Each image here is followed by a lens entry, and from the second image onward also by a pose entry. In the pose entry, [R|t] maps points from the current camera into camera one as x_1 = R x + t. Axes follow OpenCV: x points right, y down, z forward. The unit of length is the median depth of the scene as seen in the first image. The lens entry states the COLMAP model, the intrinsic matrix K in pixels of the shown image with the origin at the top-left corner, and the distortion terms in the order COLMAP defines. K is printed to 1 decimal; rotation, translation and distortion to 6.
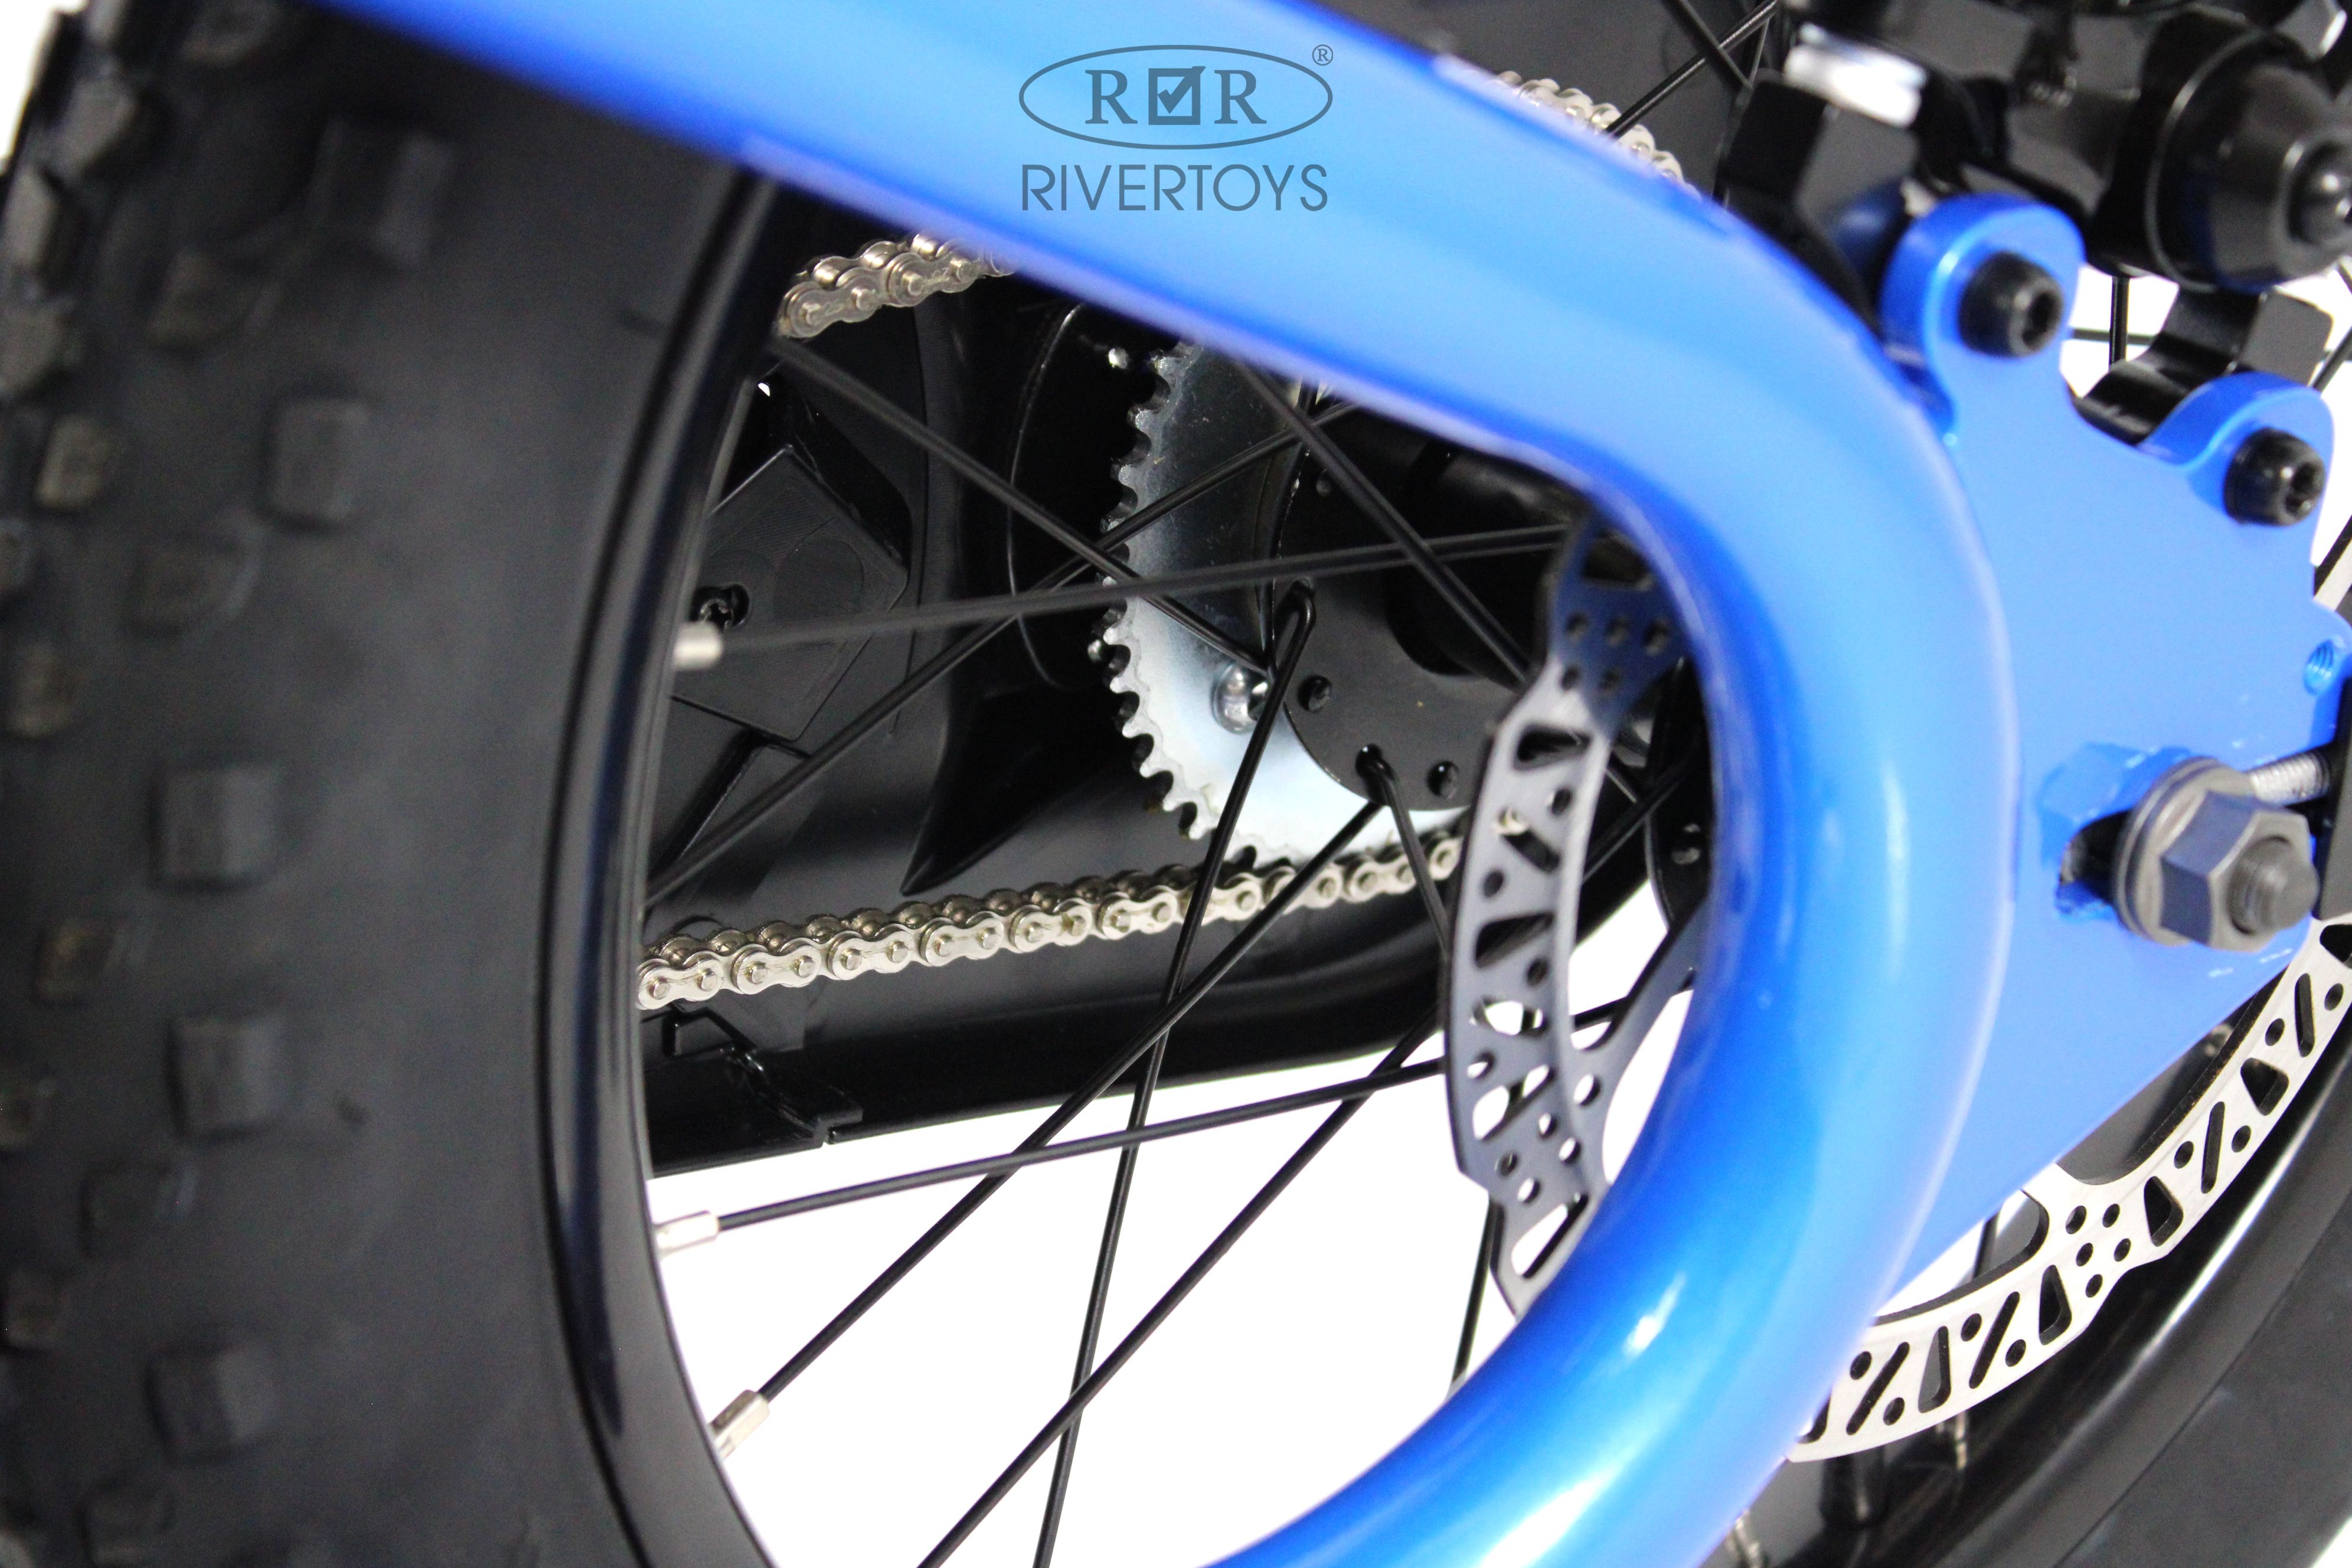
lens RADIAL K [[5333.5, 0, 1176.0], [0, 5333.5, 784.0], [0, 0, 1]] dist [0.206011, -2.750725]
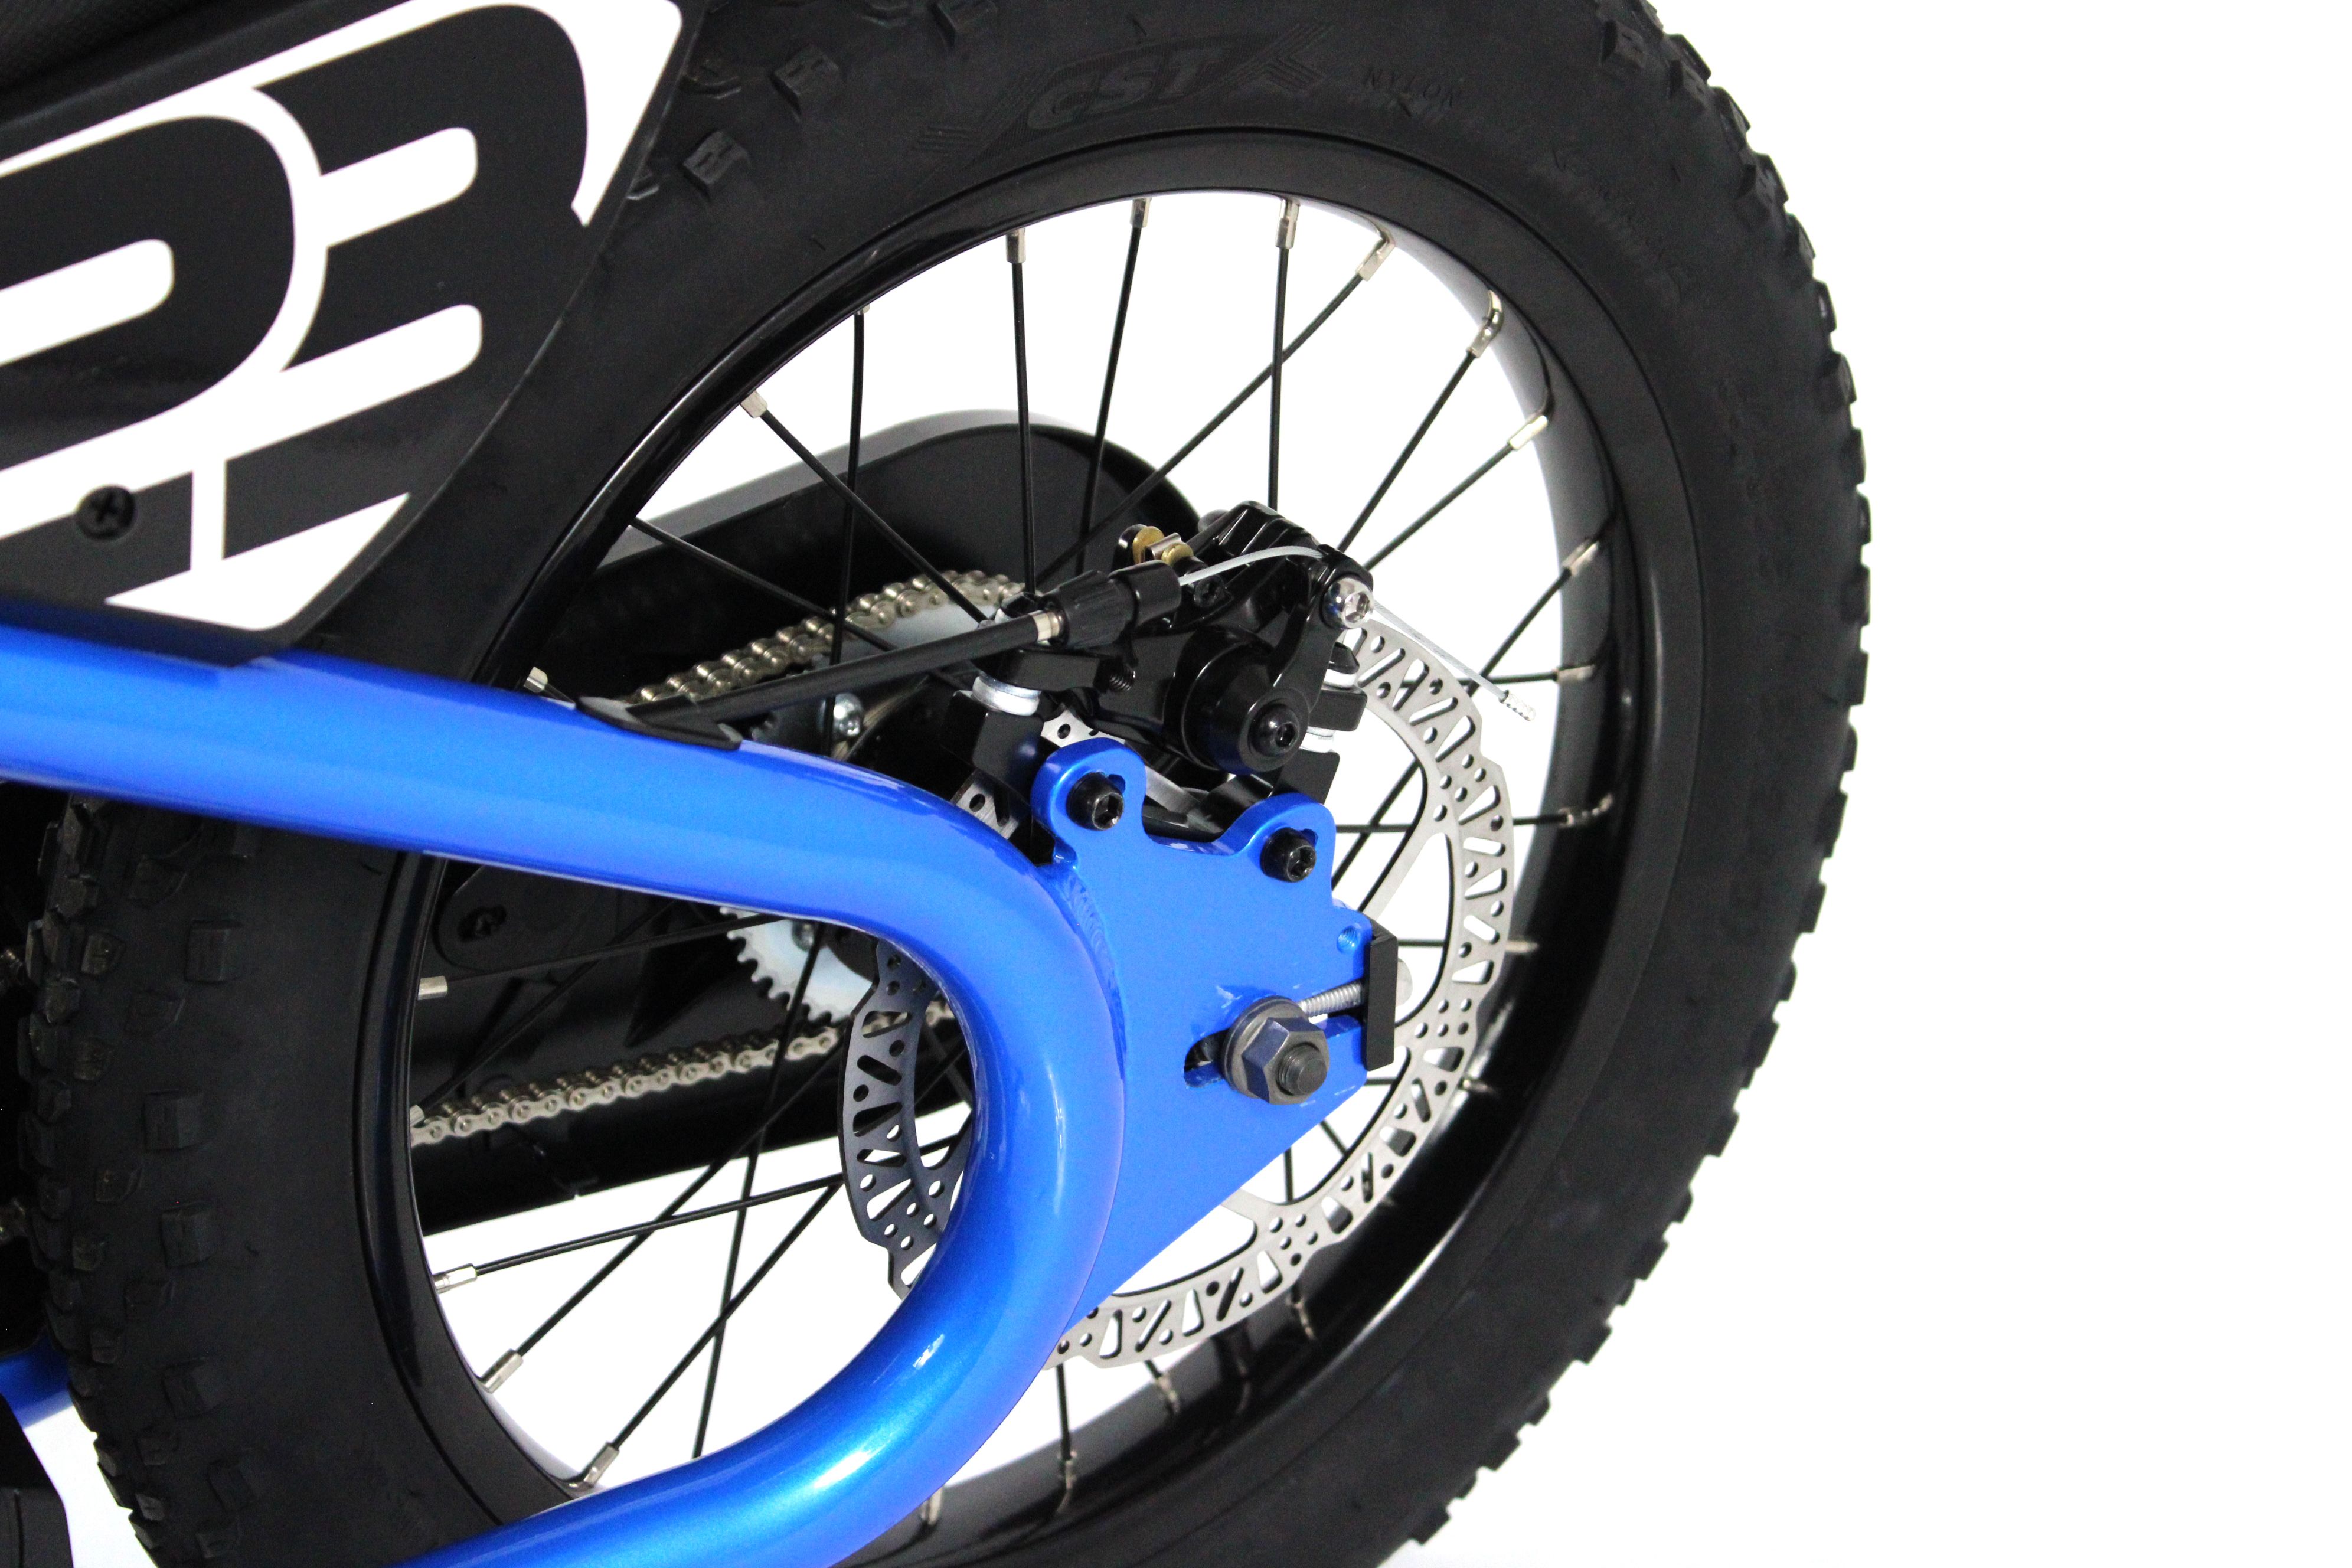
lens RADIAL K [[5388.4, 0, 1176.0], [0, 5388.4, 784.0], [0, 0, 1]] dist [-0.059891, -0.190975]
pose [[0.997353, -0.027105, -0.067468, 0.288287], [0.031643, 0.997242, 0.067139, -0.205434], [0.065462, -0.069097, 0.995460, -0.848892]]
